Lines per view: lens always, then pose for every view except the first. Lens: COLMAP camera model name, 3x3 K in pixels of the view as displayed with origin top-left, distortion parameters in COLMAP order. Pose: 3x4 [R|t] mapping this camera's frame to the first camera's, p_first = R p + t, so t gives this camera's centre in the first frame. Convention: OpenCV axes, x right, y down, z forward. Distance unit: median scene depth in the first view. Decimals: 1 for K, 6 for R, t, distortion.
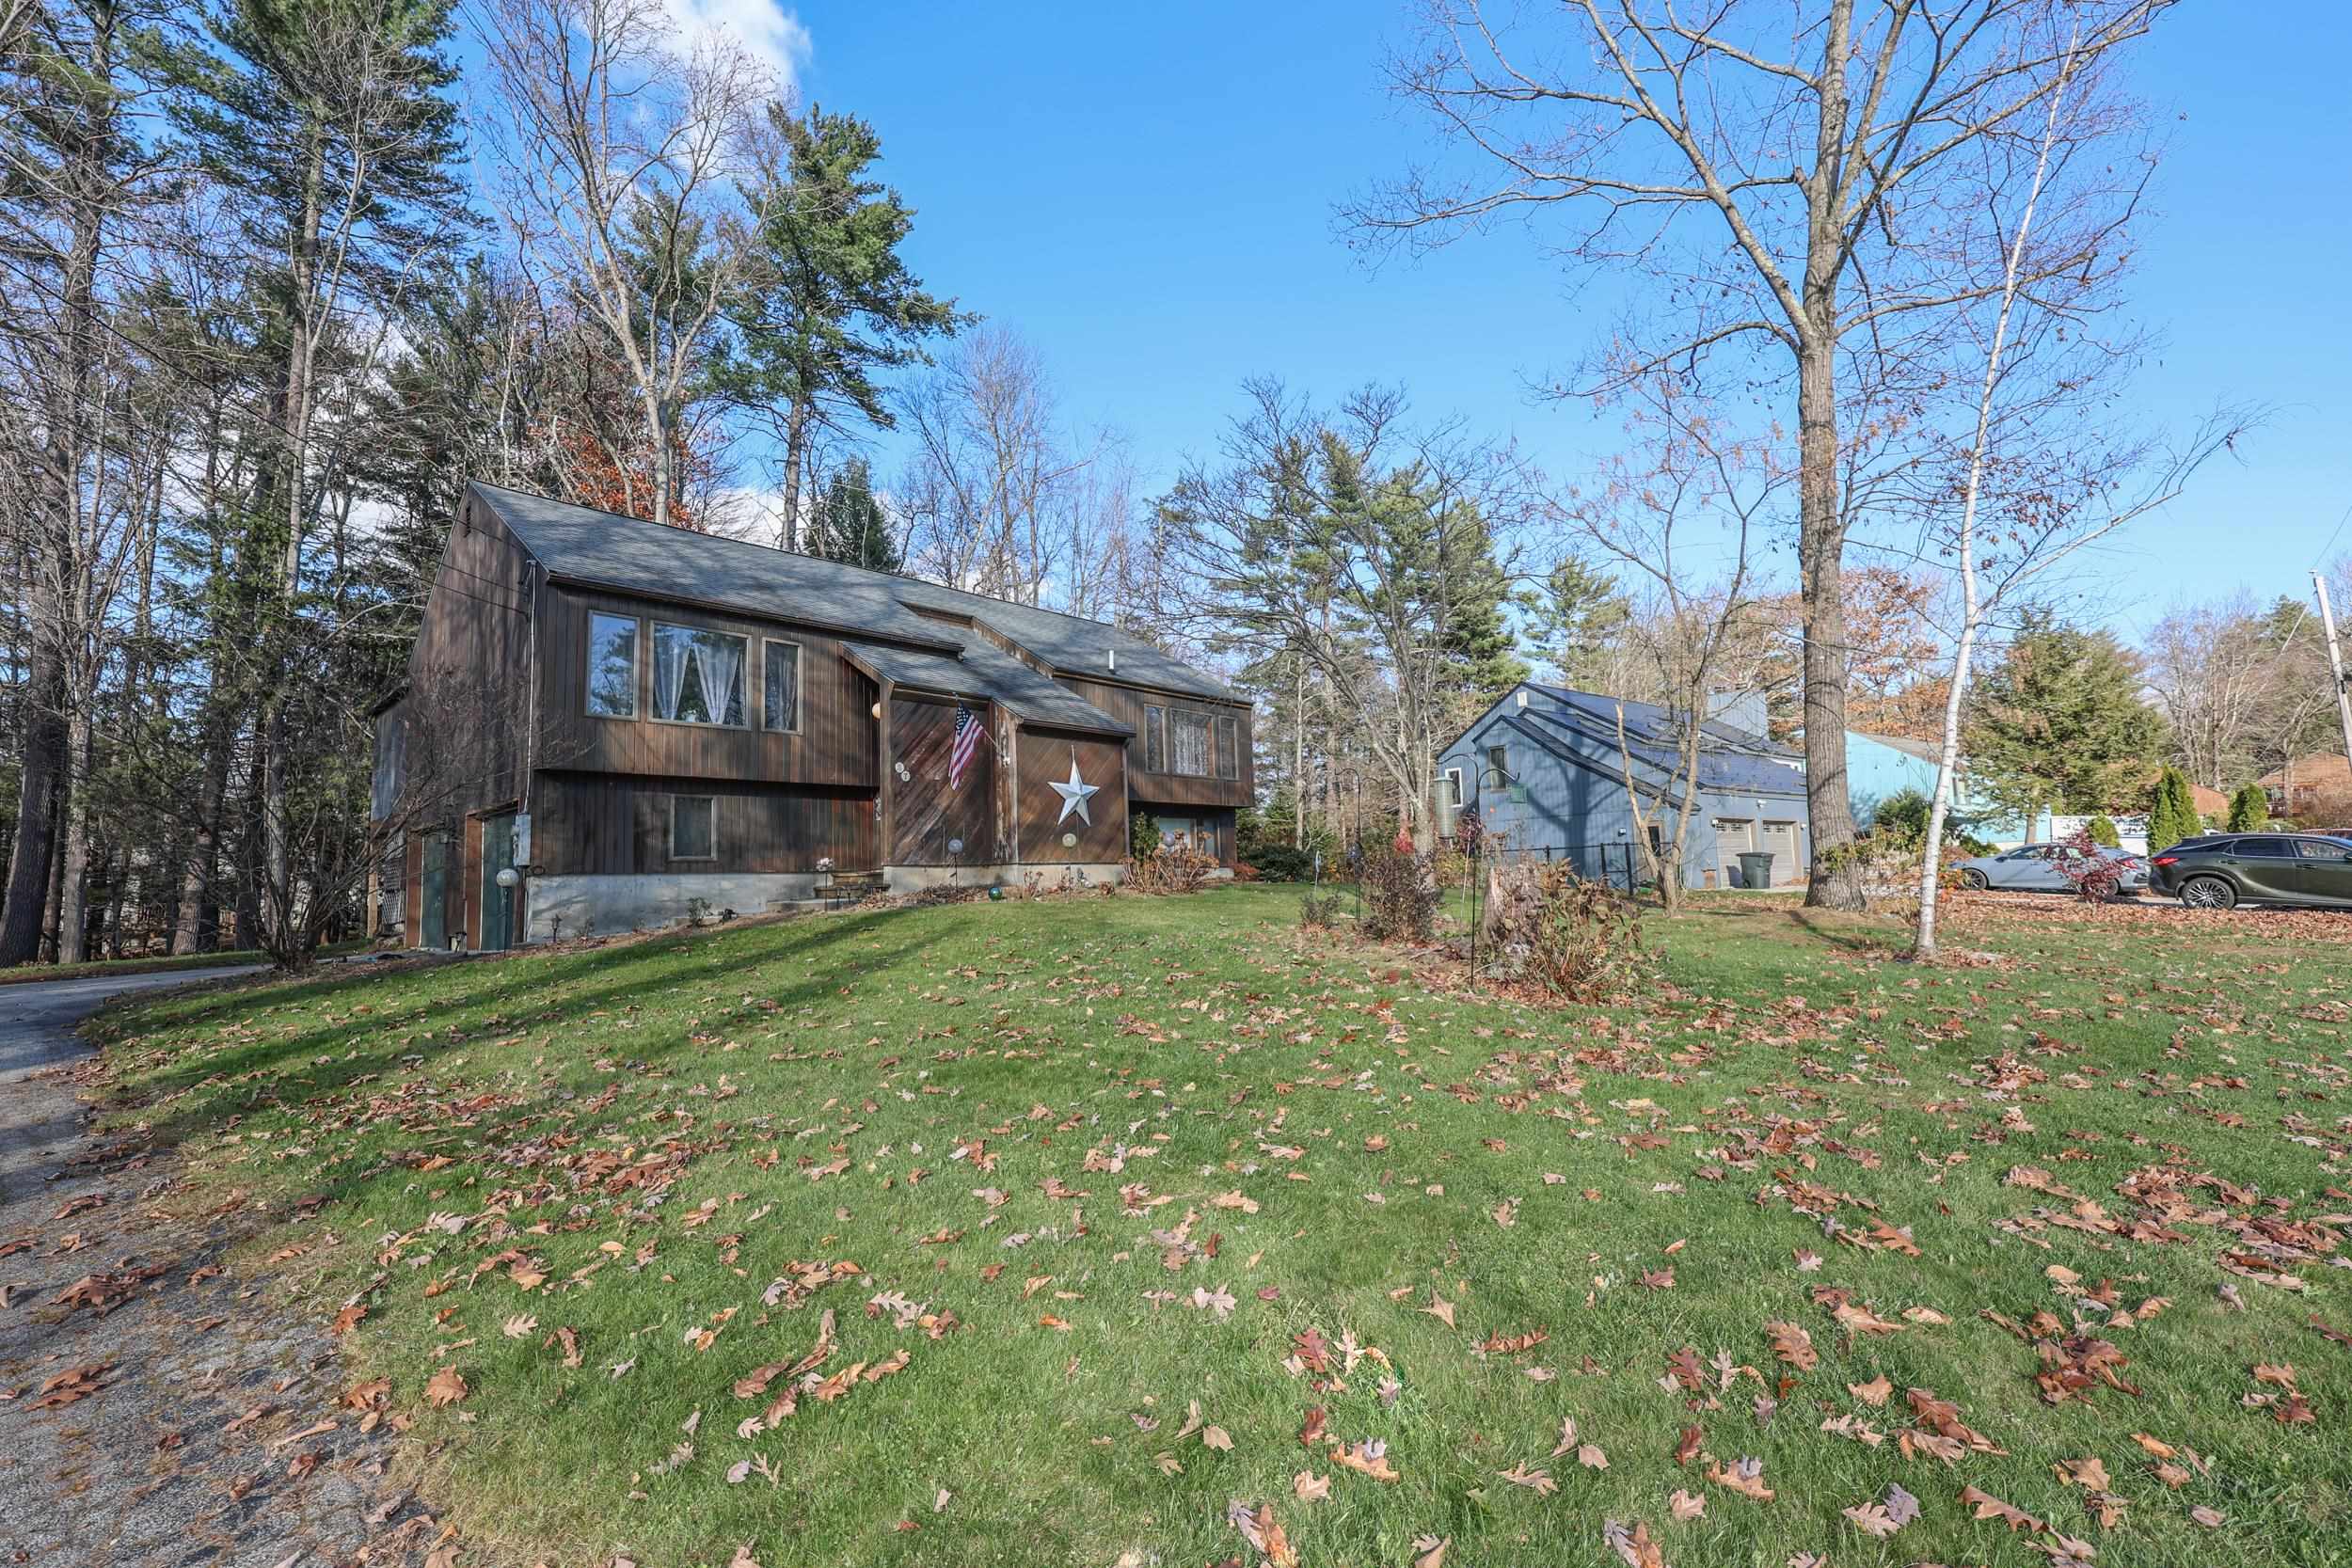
lens RADIAL K [[960.6, 0, 1167.6], [0, 960.6, 780.1], [0, 0, 1]] dist [0.000374, 0.000327]
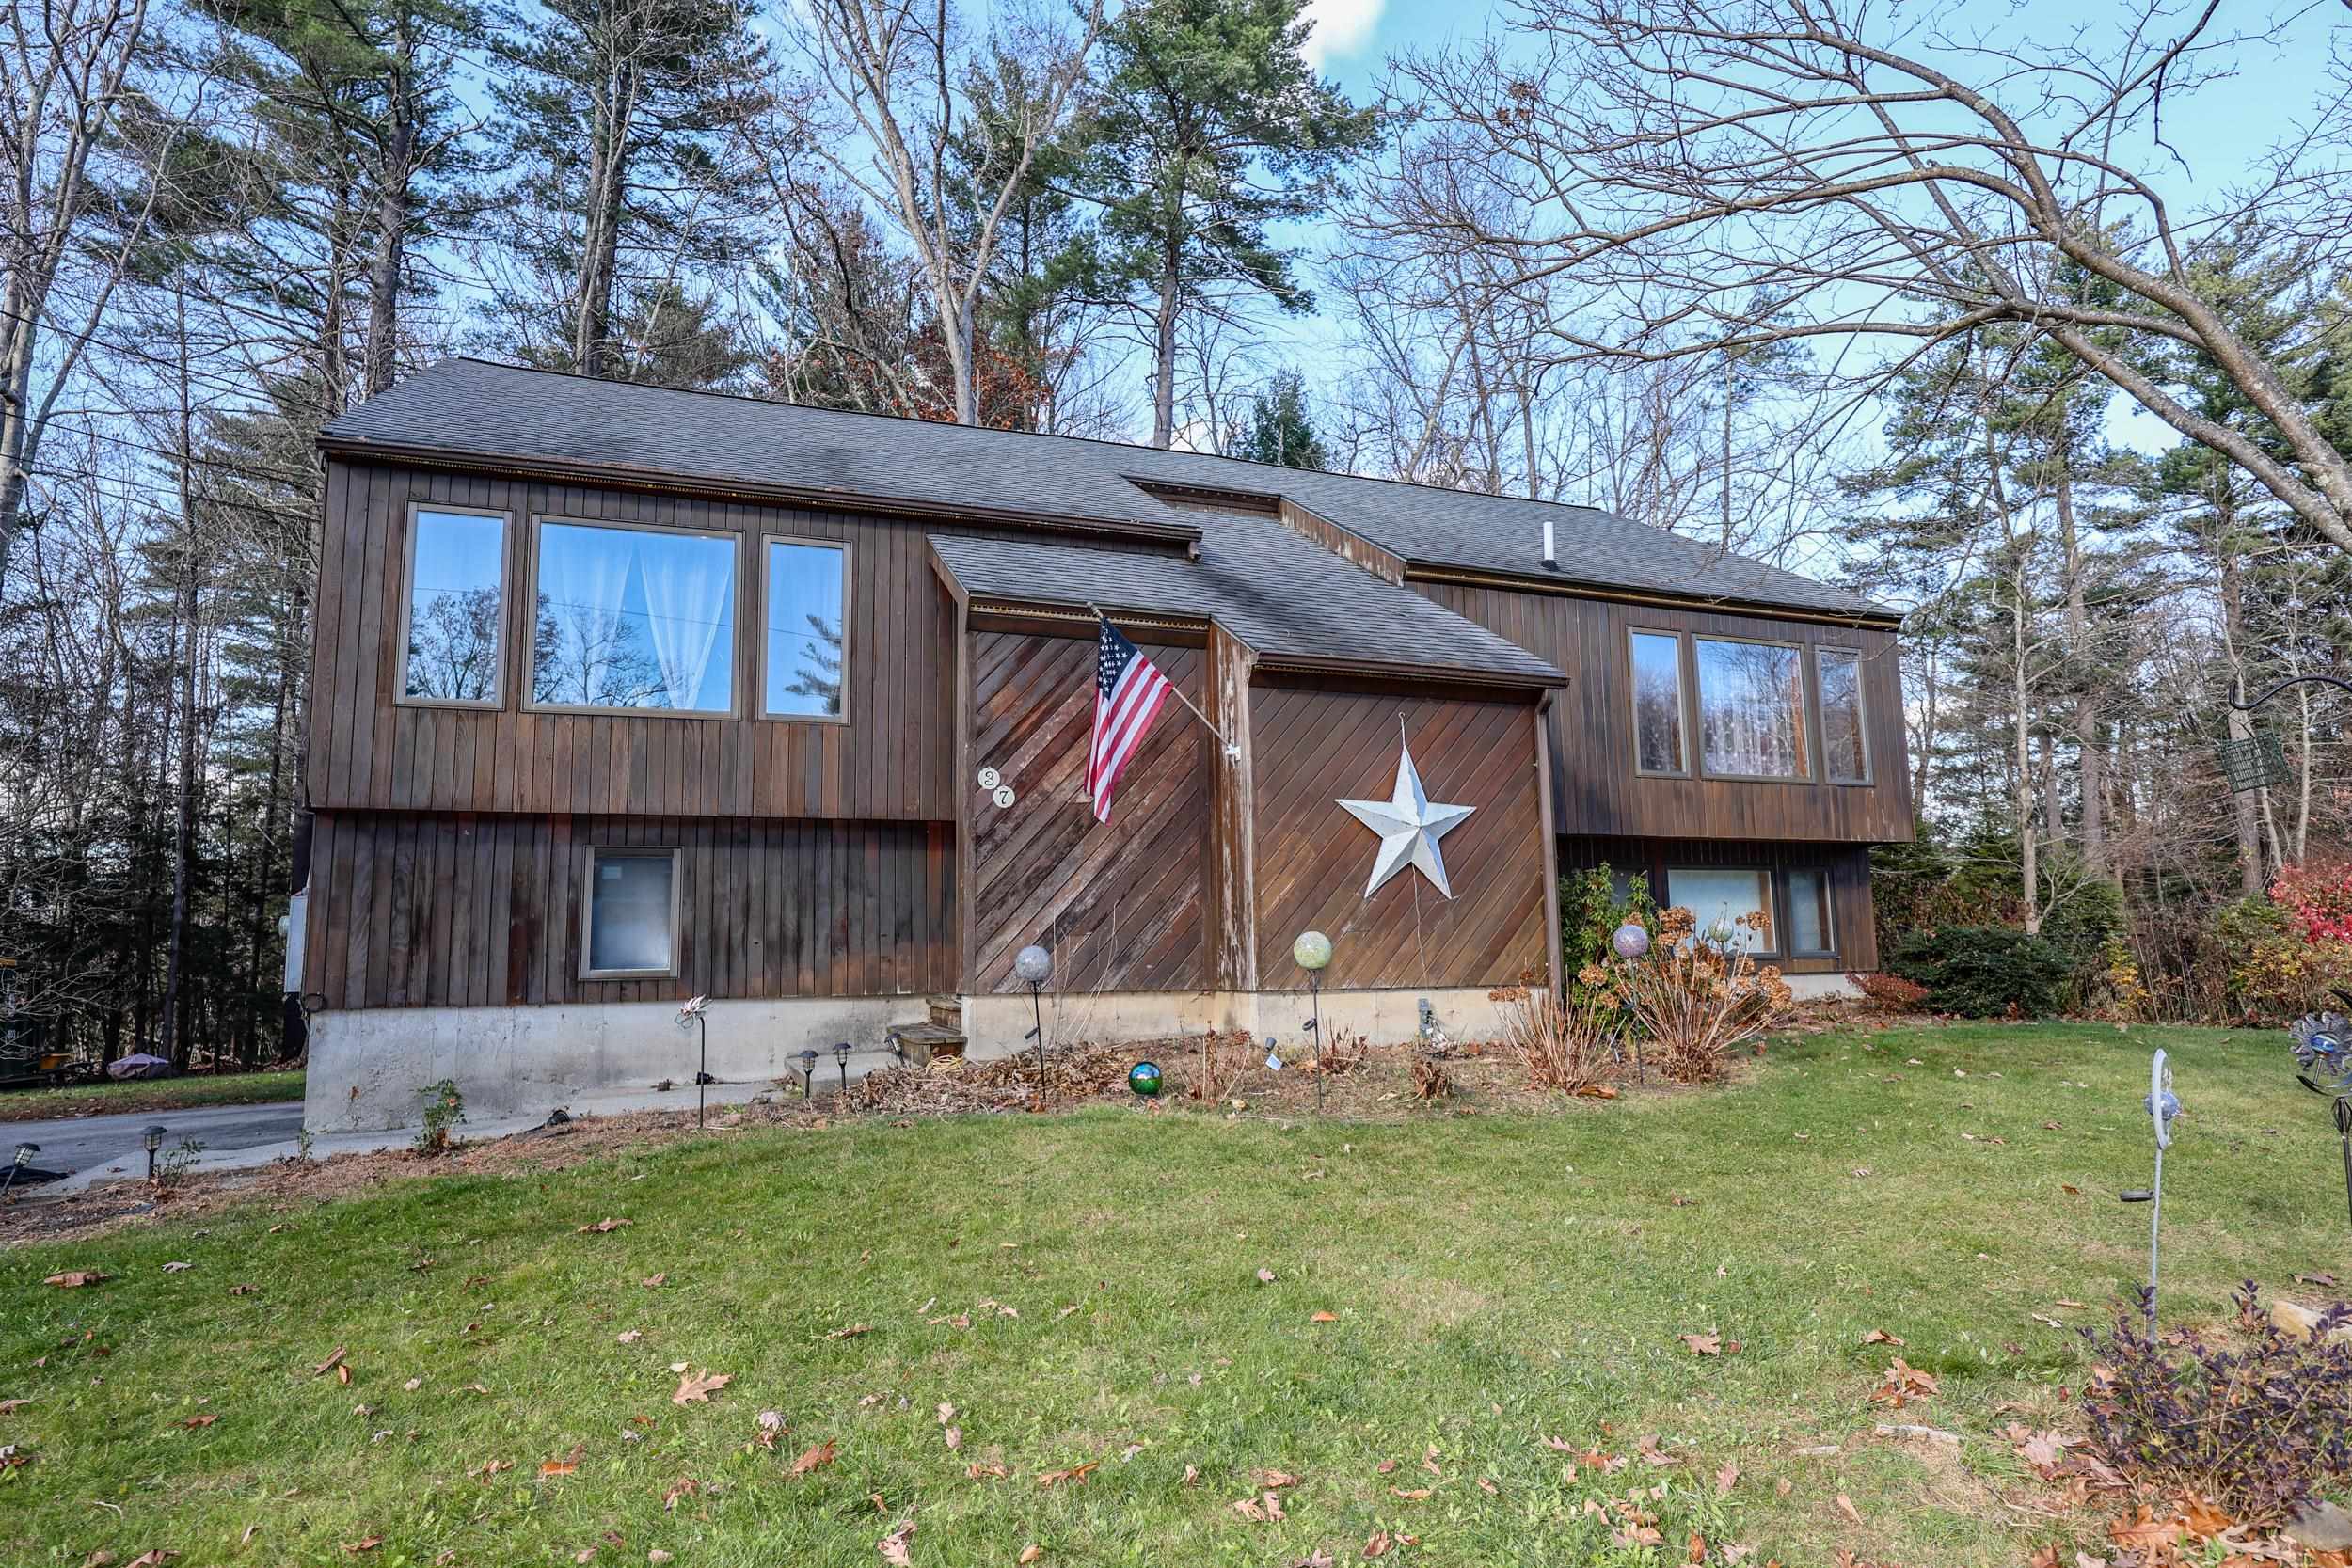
lens RADIAL K [[1292.5, 0, 1167.3], [0, 1292.5, 787.1], [0, 0, 1]] dist [0.008438, 0.000302]
pose [[0.900855, -0.042323, -0.432052, 0.029364], [0.034864, 0.999075, -0.025174, 0.004396], [0.432718, 0.007615, 0.901497, 0.225104]]
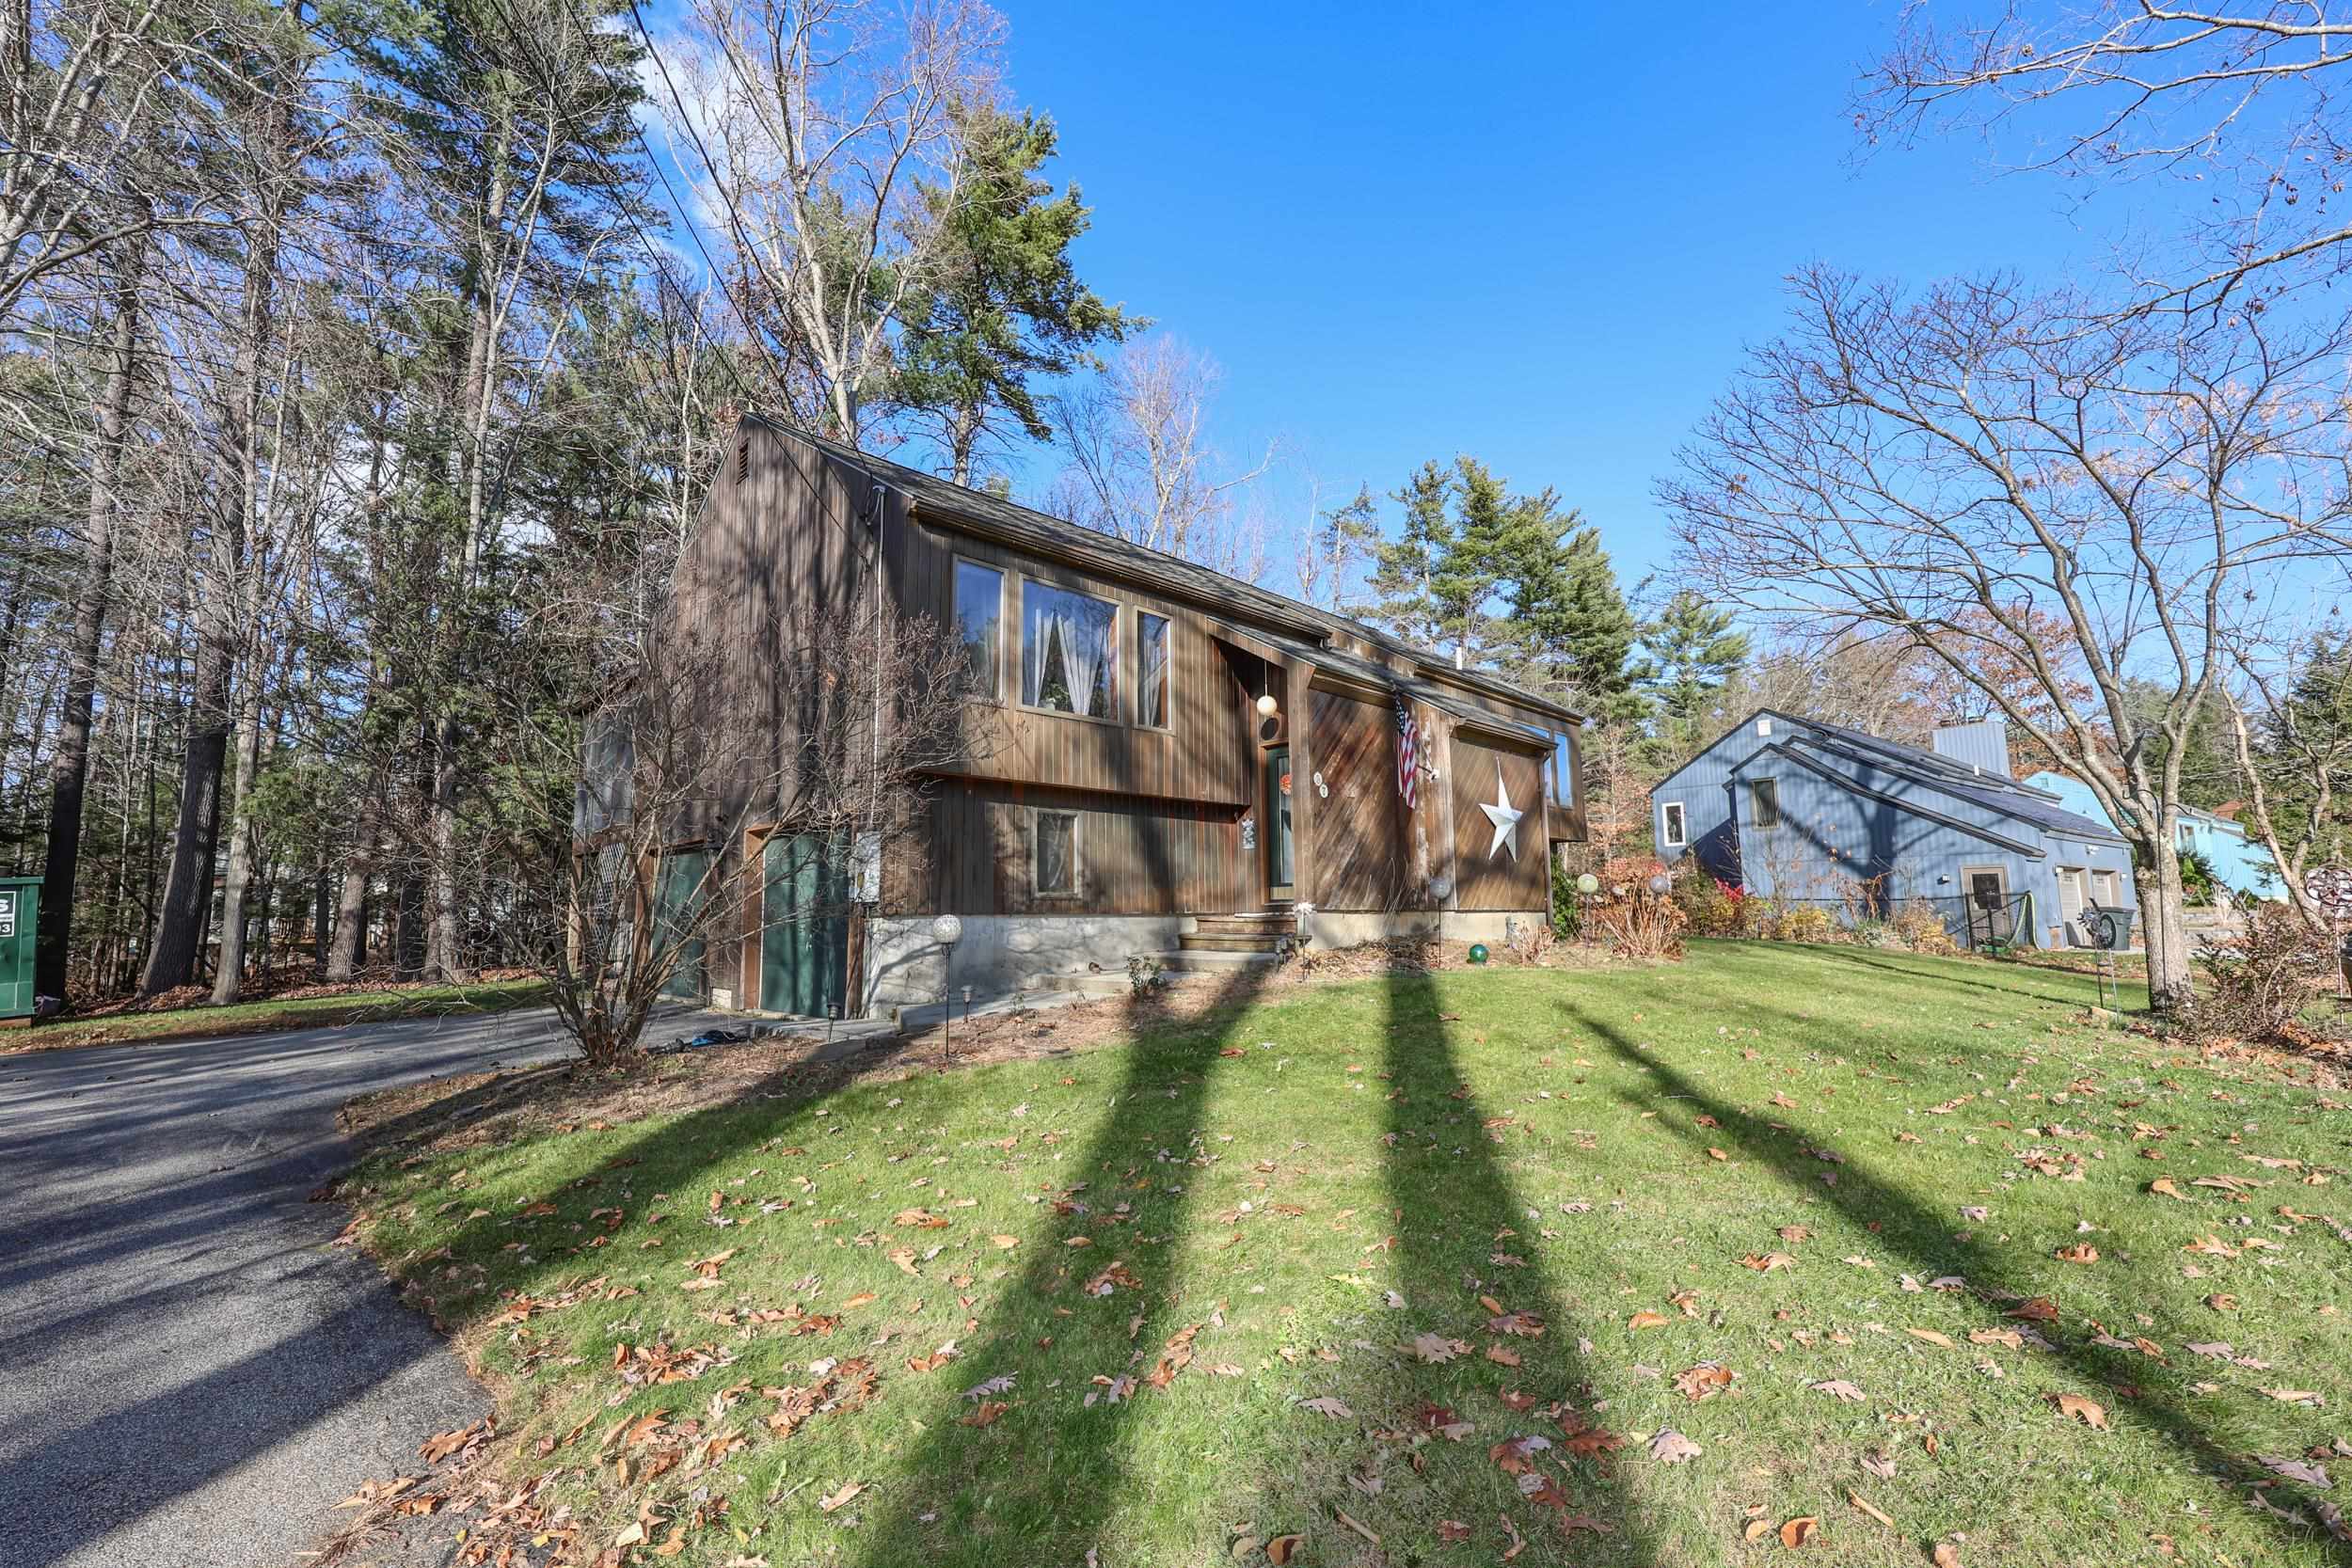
lens RADIAL K [[960.6, 0, 1219.5], [0, 960.6, 793.6], [0, 0, 1]] dist [0.000374, 0.000327]
pose [[0.998988, 0.017296, -0.041522, -0.151322], [-0.018131, 0.999639, -0.019818, 0.007056], [0.041164, 0.020550, 0.998941, 0.114913]]
